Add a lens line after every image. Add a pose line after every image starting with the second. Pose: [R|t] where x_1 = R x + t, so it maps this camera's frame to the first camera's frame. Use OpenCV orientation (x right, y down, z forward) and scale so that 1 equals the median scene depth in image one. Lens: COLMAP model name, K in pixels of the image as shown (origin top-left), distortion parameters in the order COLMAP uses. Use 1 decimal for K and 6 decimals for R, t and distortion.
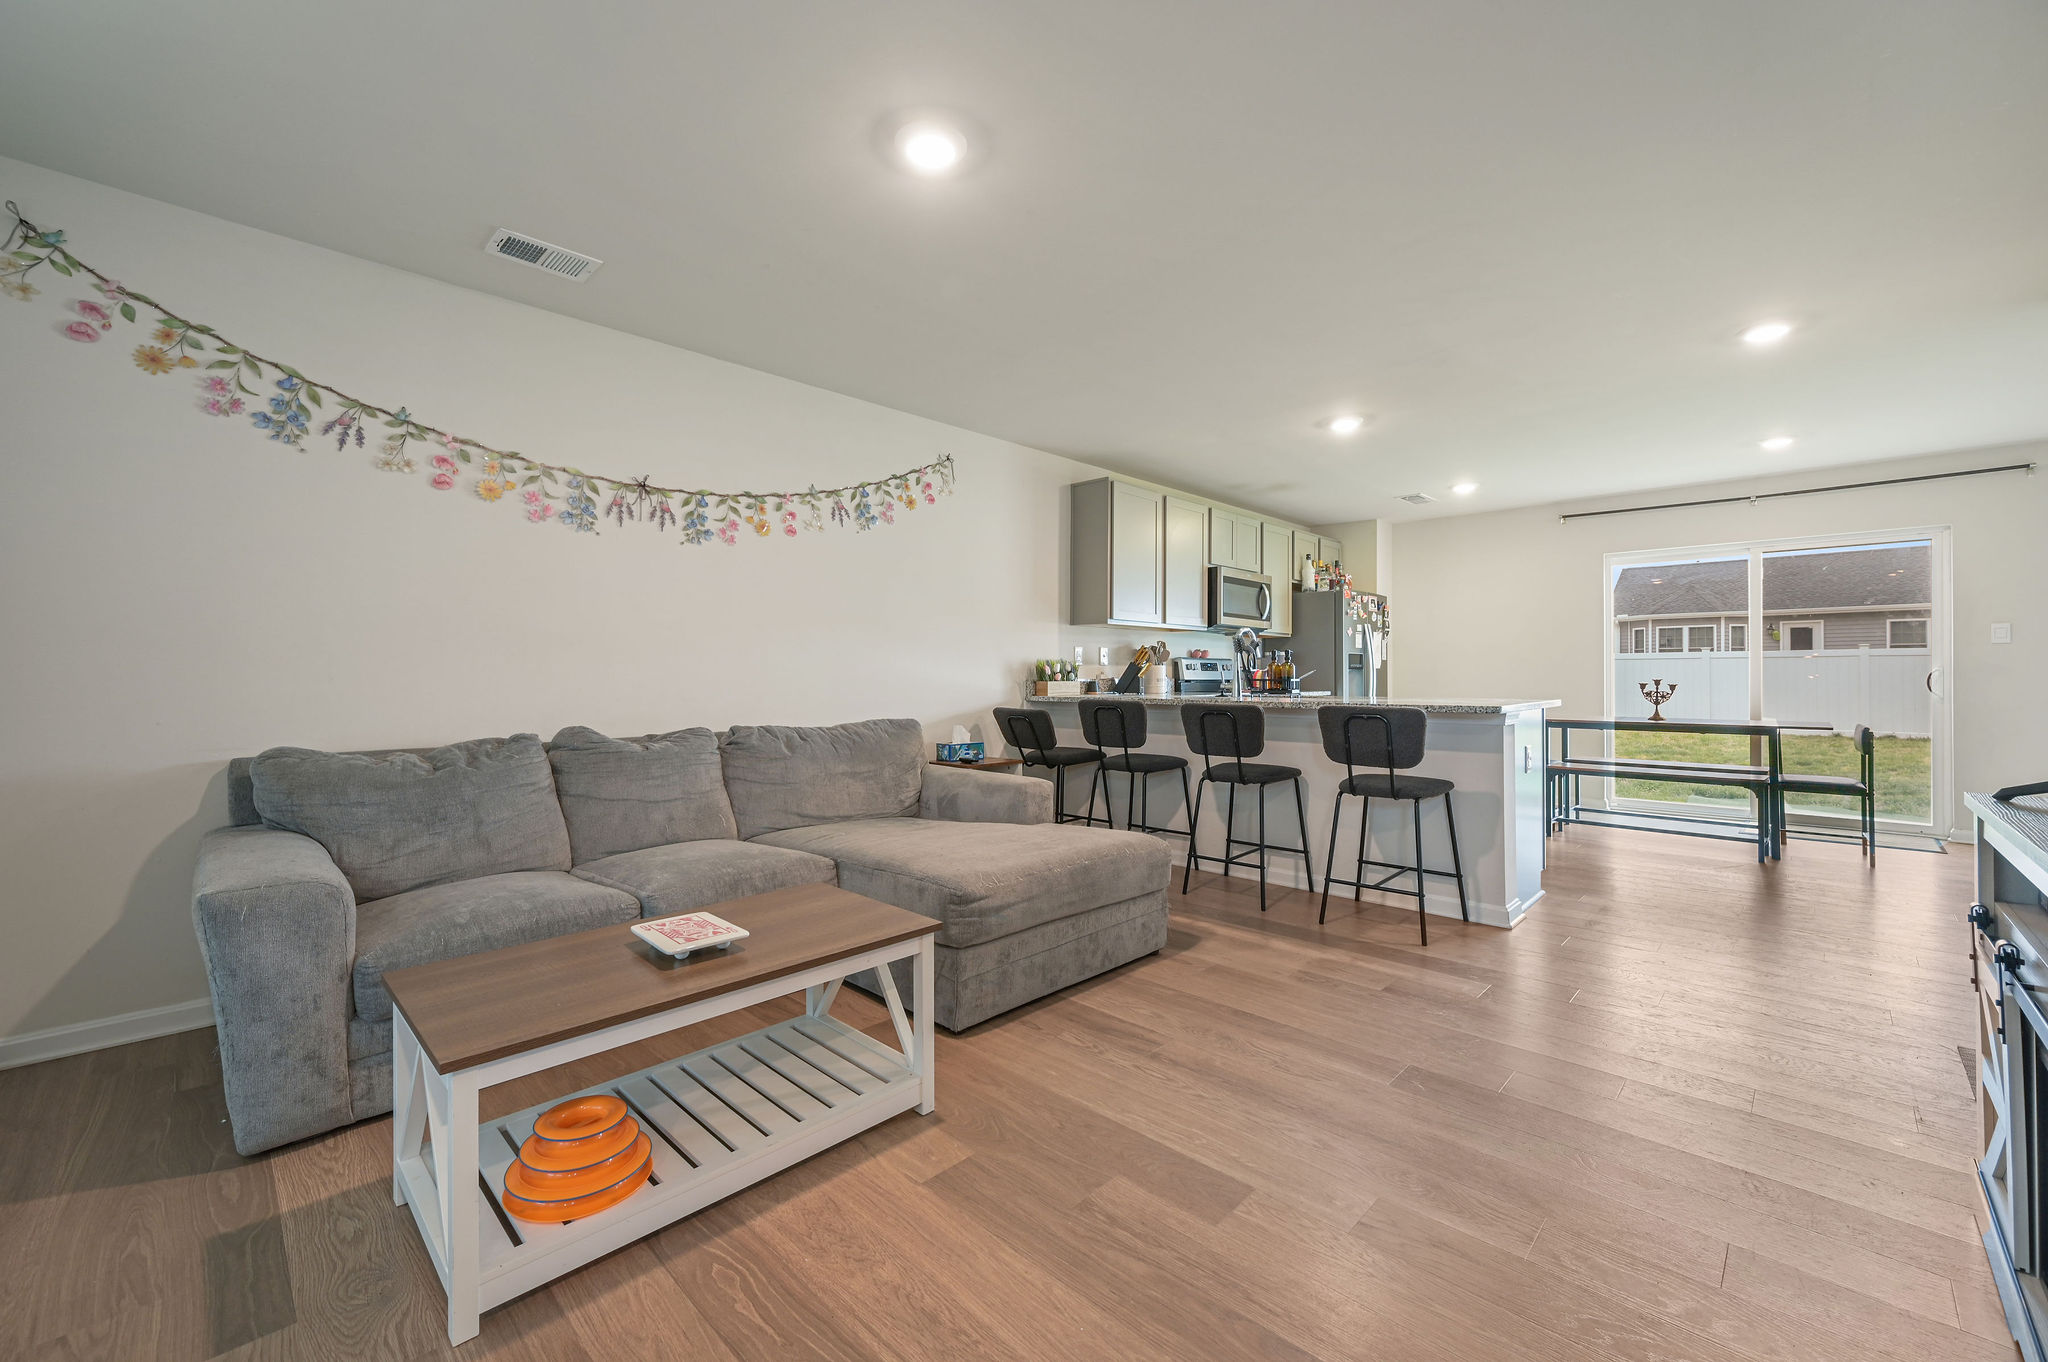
lens RADIAL K [[825.1, 0, 1008.7], [0, 825.1, 671.9], [0, 0, 1]] dist [0.001377, 0.000214]
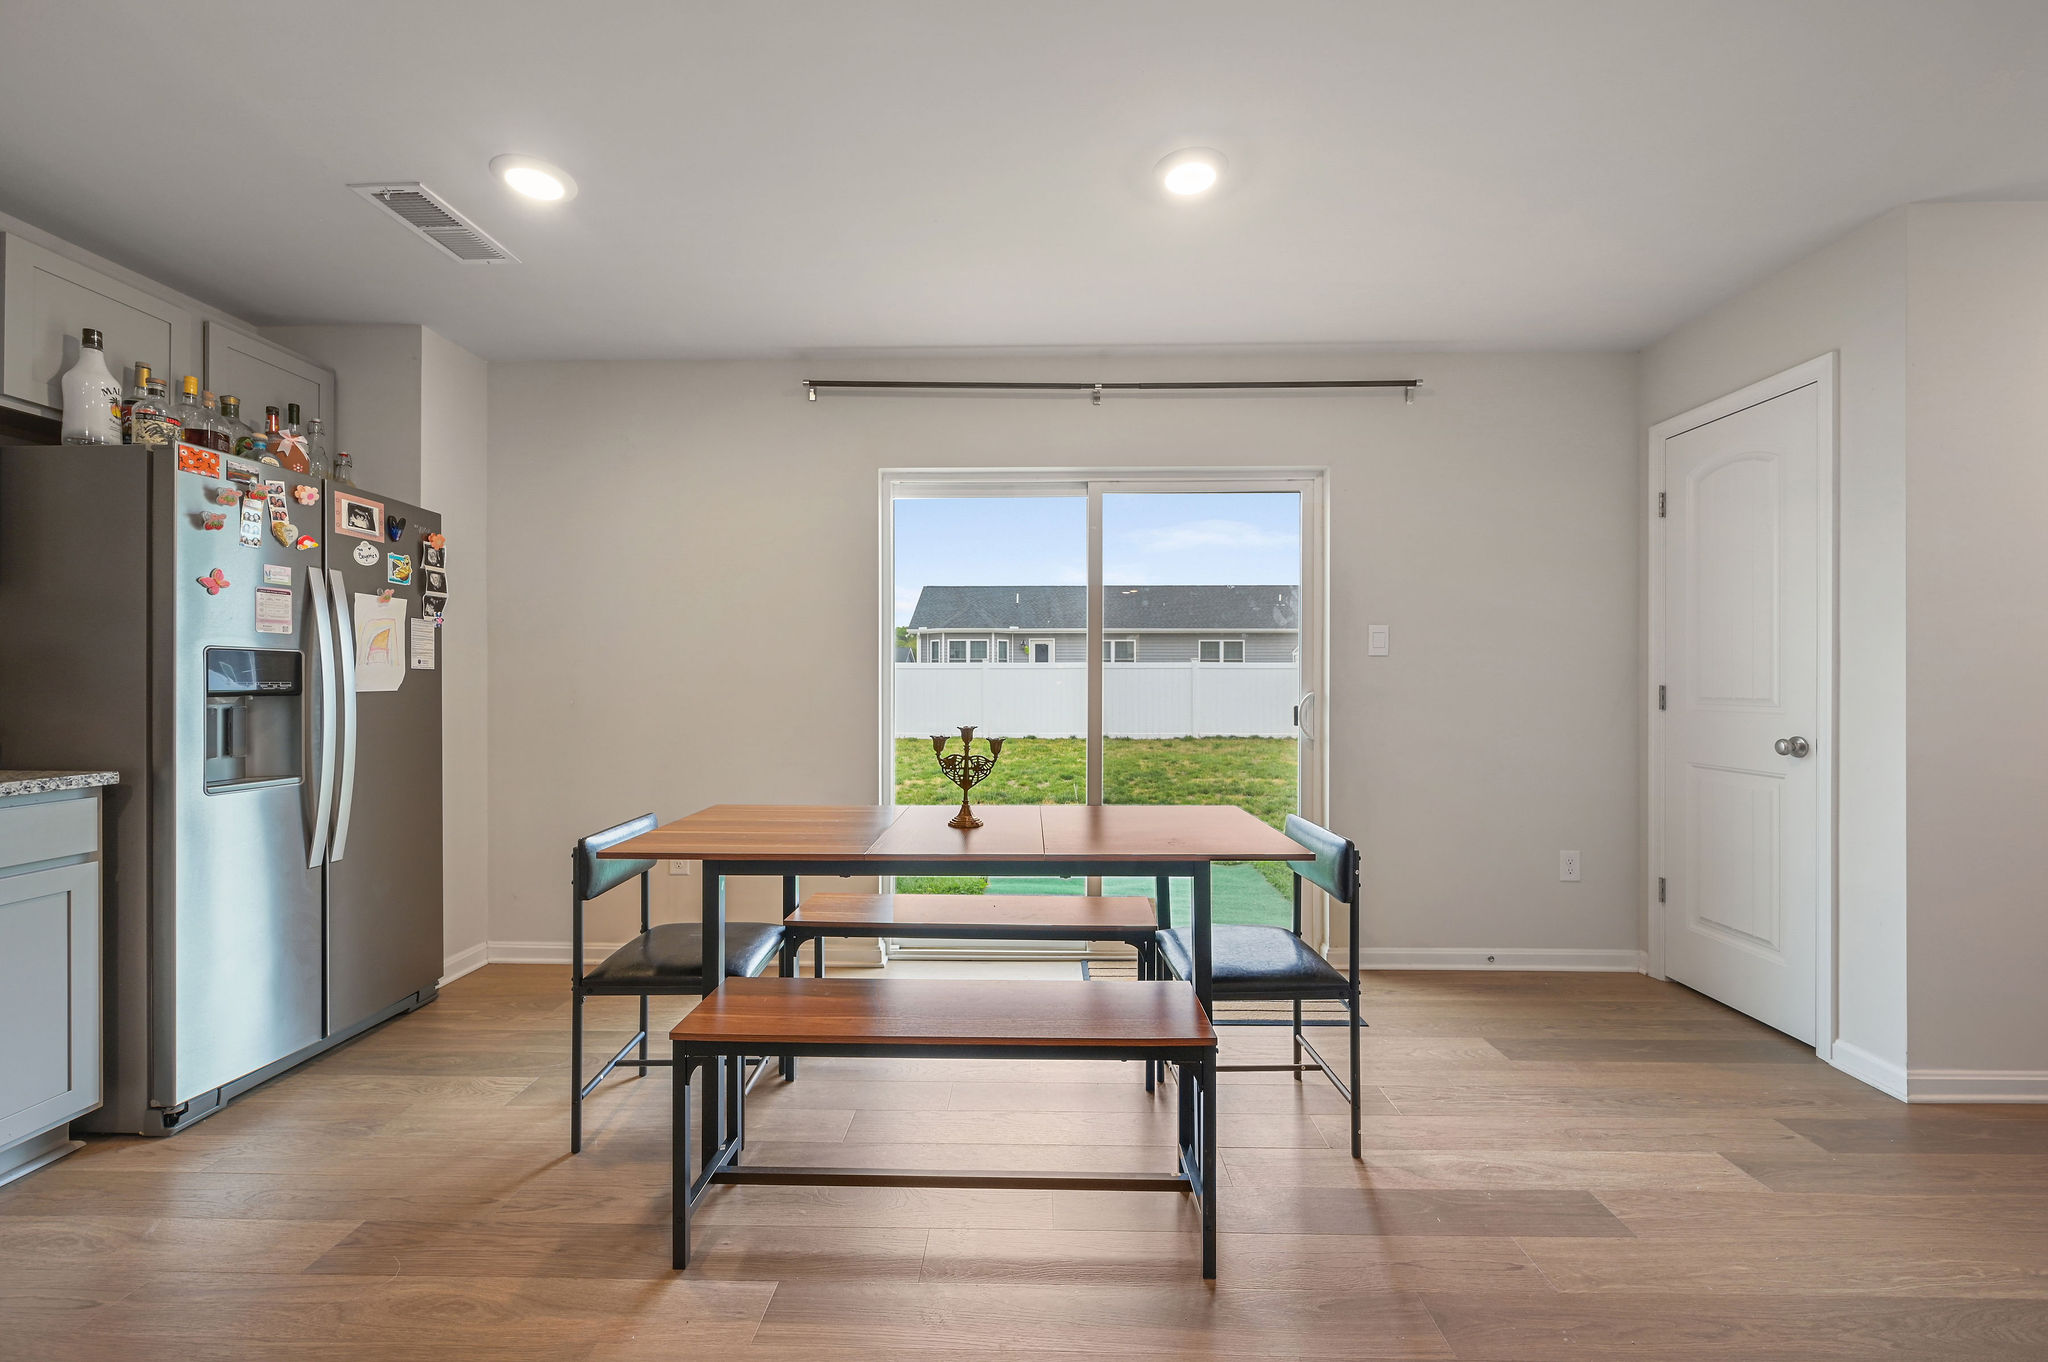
lens RADIAL K [[812.9, 0, 1021.0], [0, 812.9, 683.8], [0, 0, 1]] dist [-0.002510, -0.000024]
pose [[0.726928, -0.001868, 0.686711, 0.663441], [-0.003980, 0.999968, 0.006933, -0.019133], [-0.686702, -0.007773, 0.726897, 0.865418]]
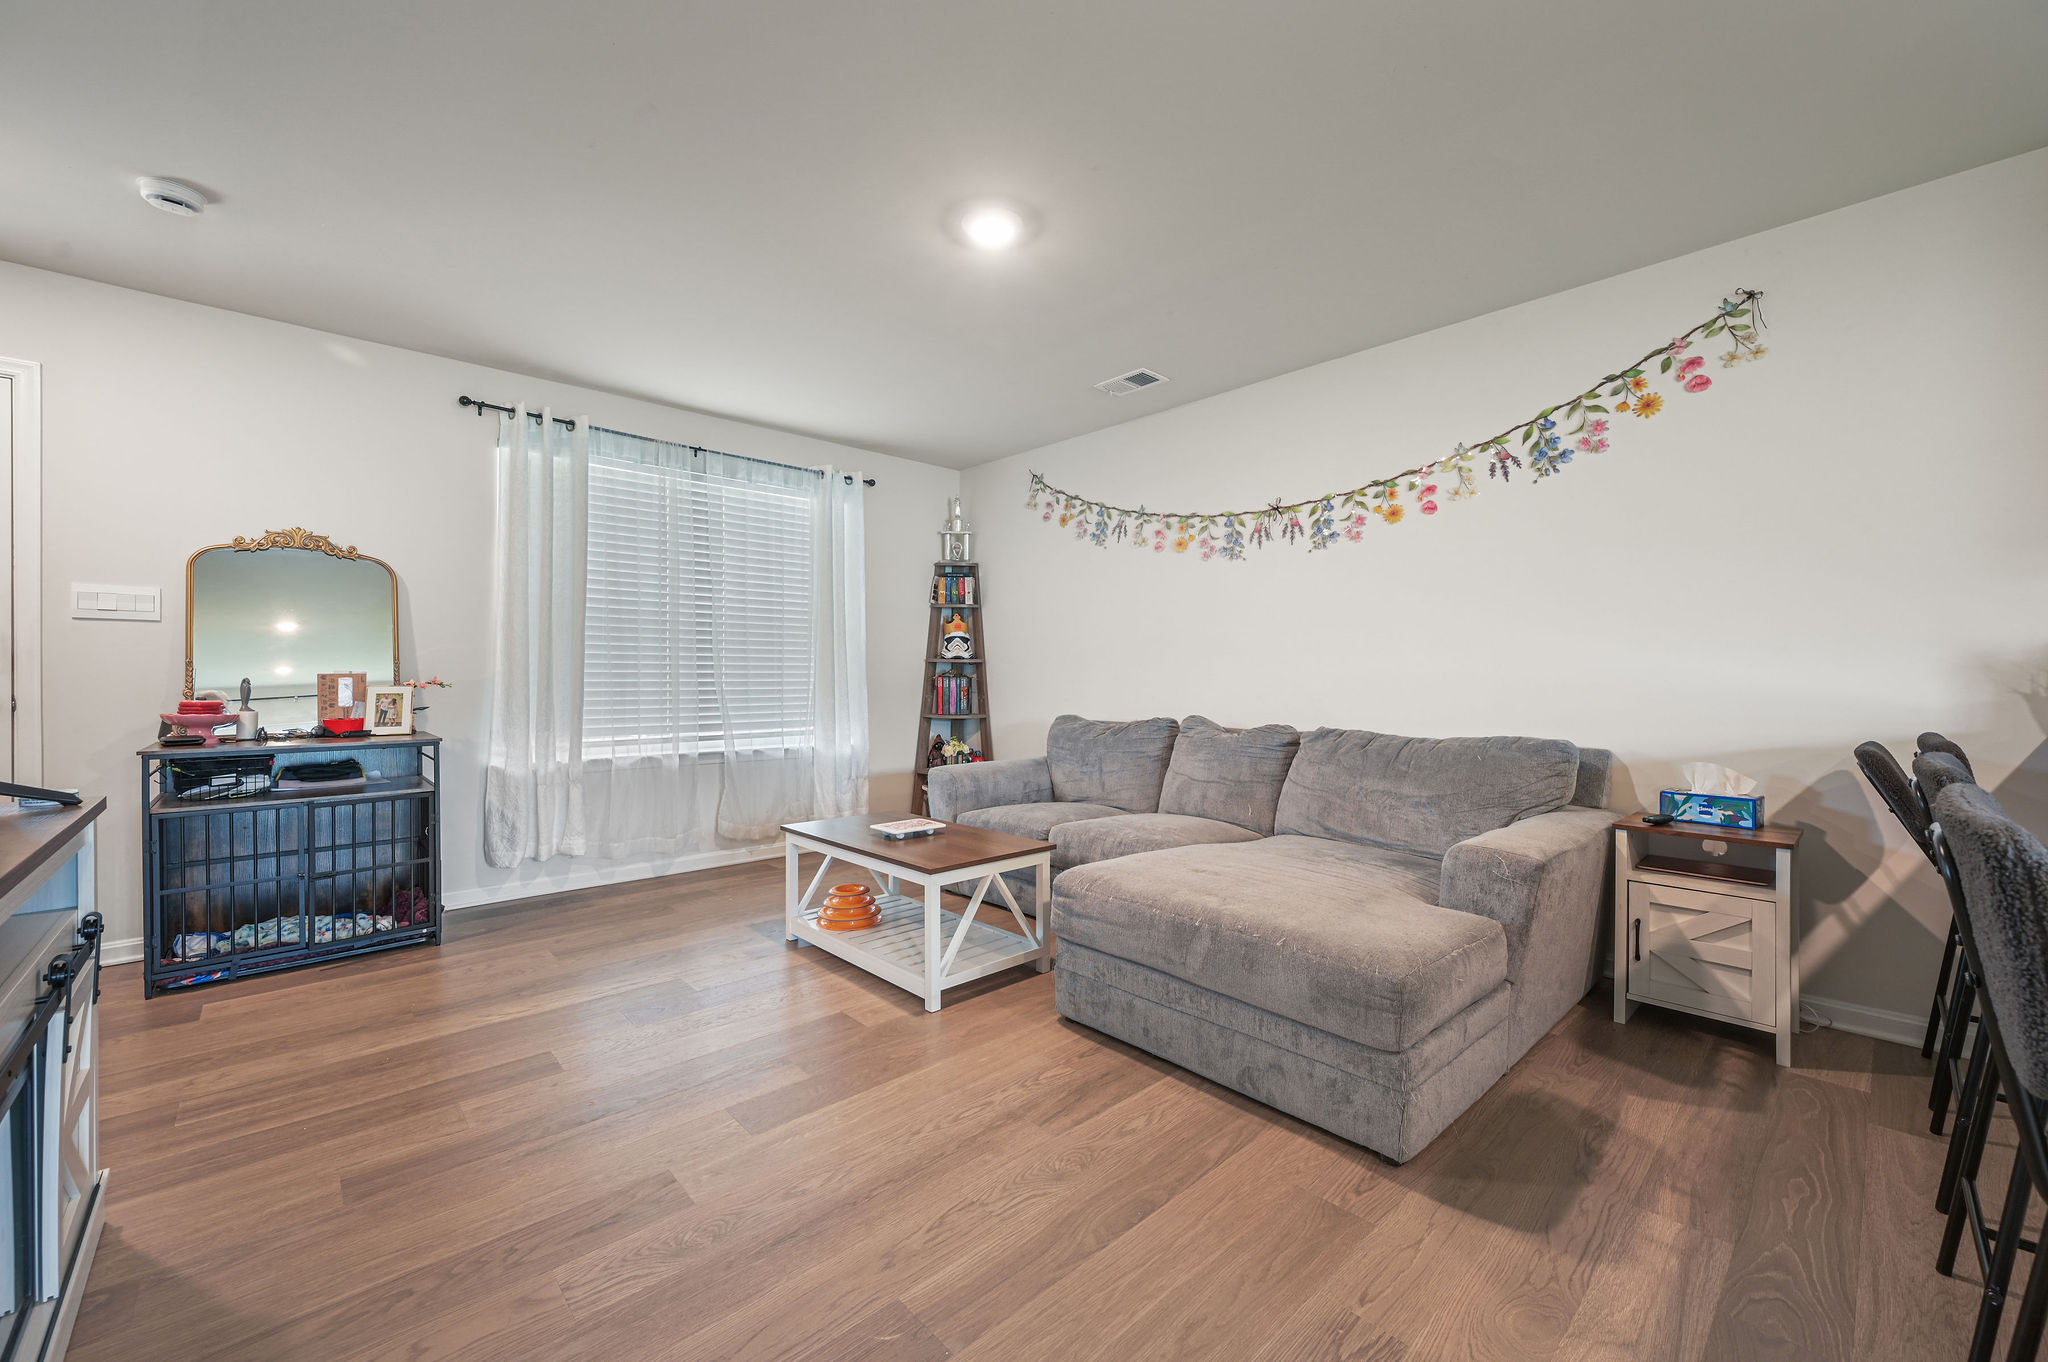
lens RADIAL K [[805.6, 0, 1022.0], [0, 805.6, 685.1], [0, 0, 1]] dist [0.000281, 0.000053]
pose [[-0.044446, 0.012212, -0.998937, 0.550724], [0.002363, 0.999924, 0.012119, 0.001829], [0.999009, -0.001822, -0.044471, 0.570318]]
